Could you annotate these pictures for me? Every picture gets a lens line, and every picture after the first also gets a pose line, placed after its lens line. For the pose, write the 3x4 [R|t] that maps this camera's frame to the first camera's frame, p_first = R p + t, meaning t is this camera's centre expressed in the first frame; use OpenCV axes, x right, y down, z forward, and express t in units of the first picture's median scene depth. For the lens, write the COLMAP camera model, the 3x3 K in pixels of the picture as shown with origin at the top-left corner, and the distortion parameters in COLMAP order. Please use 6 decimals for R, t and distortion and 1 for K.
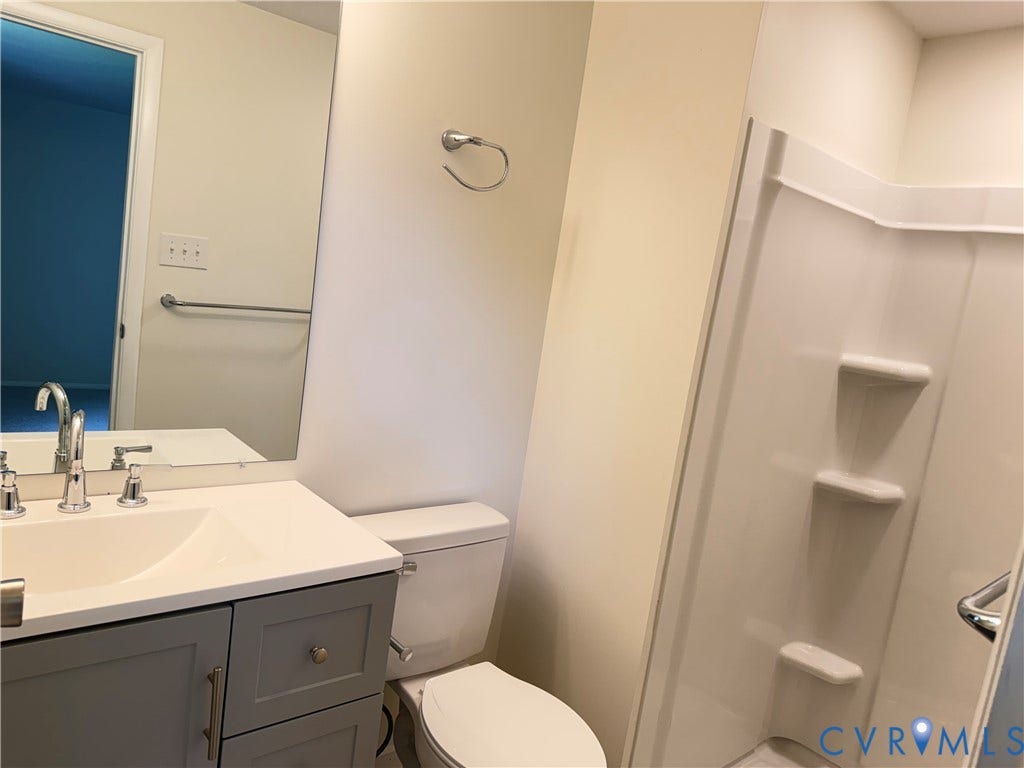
lens RADIAL K [[721.4, 0, 512.0], [0, 721.4, 384.0], [0, 0, 1]] dist [0.002962, -0.003956]
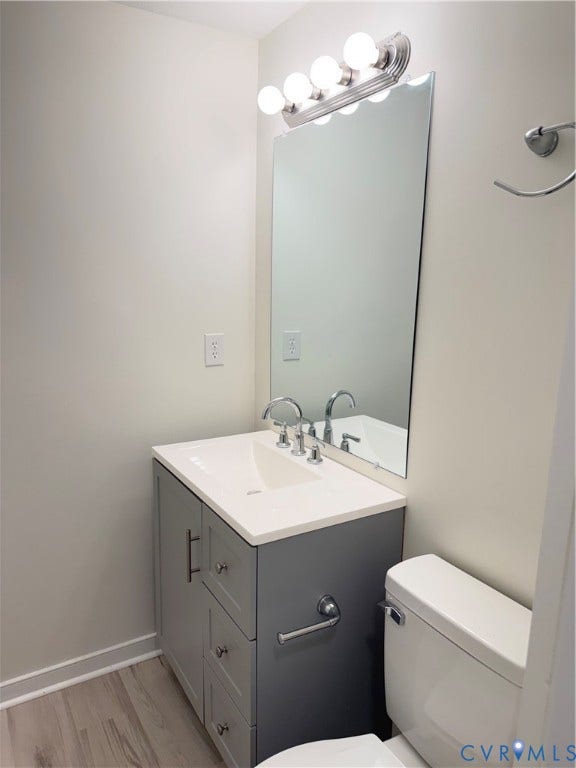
lens RADIAL K [[530.0, 0, 288.0], [0, 530.0, 384.0], [0, 0, 1]] dist [0.000481, -0.002105]
pose [[-0.159778, 0.029410, -0.986715, 0.623282], [-0.181237, 0.981692, 0.058608, -0.066565], [0.970373, 0.188194, -0.151523, 0.990611]]
